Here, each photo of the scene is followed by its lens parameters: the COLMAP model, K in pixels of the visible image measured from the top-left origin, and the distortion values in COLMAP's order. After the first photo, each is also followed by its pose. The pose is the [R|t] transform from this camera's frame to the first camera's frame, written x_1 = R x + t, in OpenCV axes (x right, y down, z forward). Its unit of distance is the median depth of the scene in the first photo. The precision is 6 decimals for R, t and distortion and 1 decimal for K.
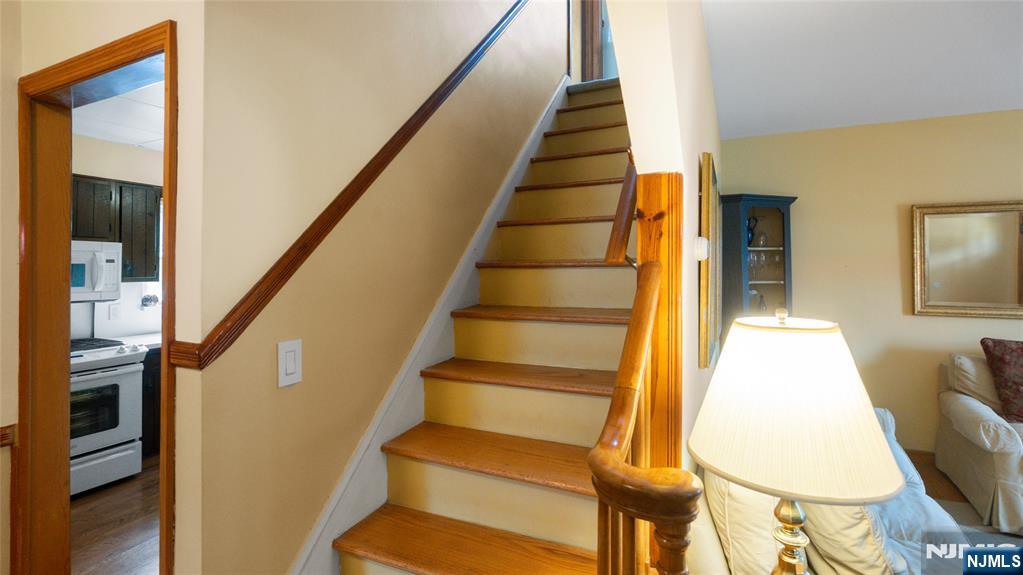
lens RADIAL K [[465.0, 0, 511.5], [0, 465.0, 287.0], [0, 0, 1]] dist [0.001455, 0.000054]
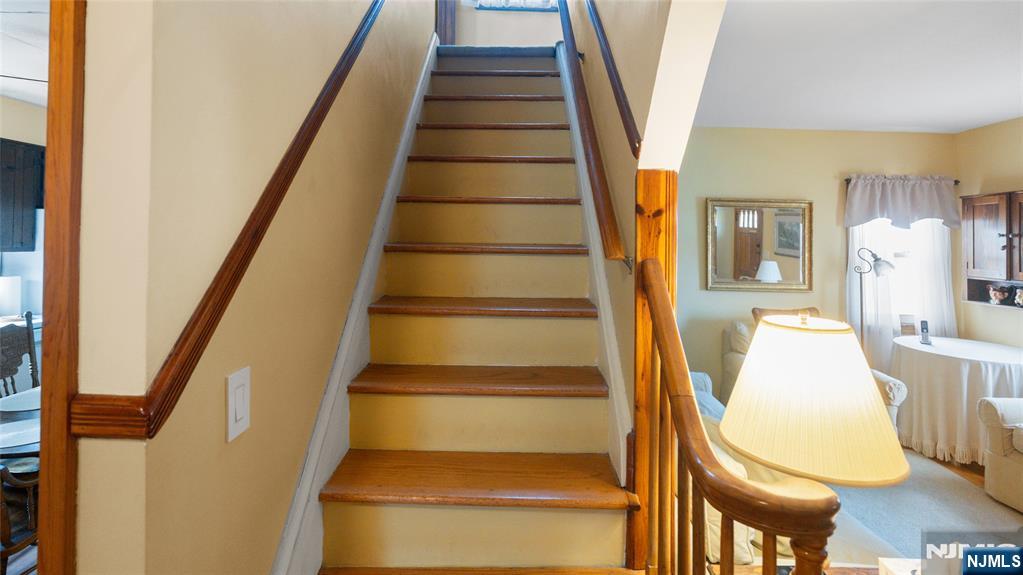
lens RADIAL K [[499.6, 0, 514.4], [0, 499.6, 253.8], [0, 0, 1]] dist [0.004181, 0.001495]
pose [[0.906971, 0.011399, 0.421039, -0.323013], [-0.007580, 0.999914, -0.010743, -0.040104], [-0.421125, 0.006552, 0.906979, 0.121275]]
